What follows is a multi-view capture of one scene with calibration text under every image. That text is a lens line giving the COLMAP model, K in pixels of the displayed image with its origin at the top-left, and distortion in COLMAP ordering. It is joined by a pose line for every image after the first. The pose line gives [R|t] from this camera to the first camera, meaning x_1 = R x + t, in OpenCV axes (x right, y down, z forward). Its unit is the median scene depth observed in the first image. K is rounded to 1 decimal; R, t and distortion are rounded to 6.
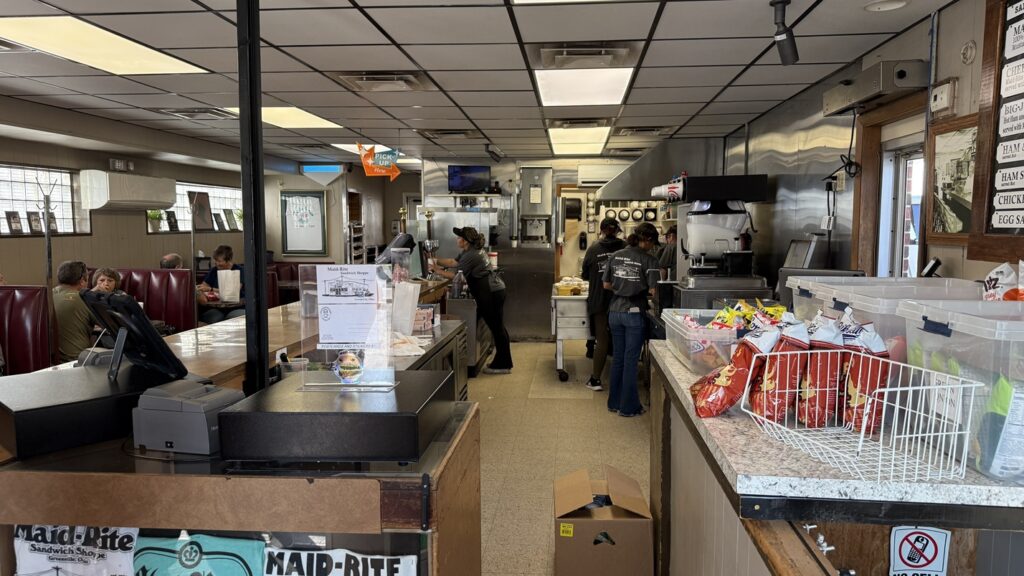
lens RADIAL K [[730.4, 0, 512.1], [0, 730.4, 291.6], [0, 0, 1]] dist [0.004635, -0.004980]
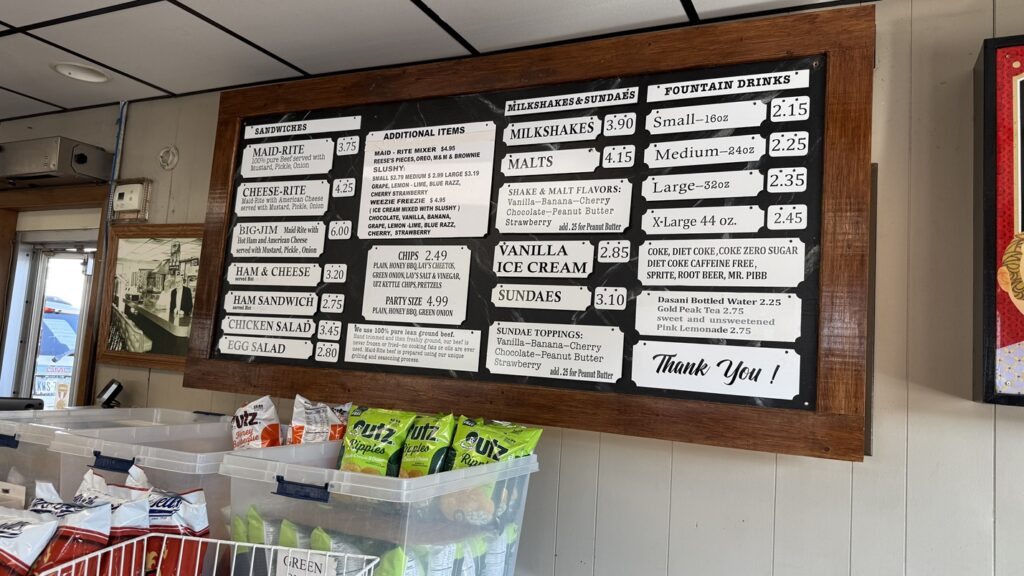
lens RADIAL K [[730.4, 0, 513.3], [0, 730.4, 289.3], [0, 0, 1]] dist [0.004635, -0.004980]
pose [[0.353698, 0.119981, 0.927633, -0.056004], [0.014866, 0.990893, -0.133832, -0.032801], [-0.935241, 0.061126, 0.348693, 0.283308]]
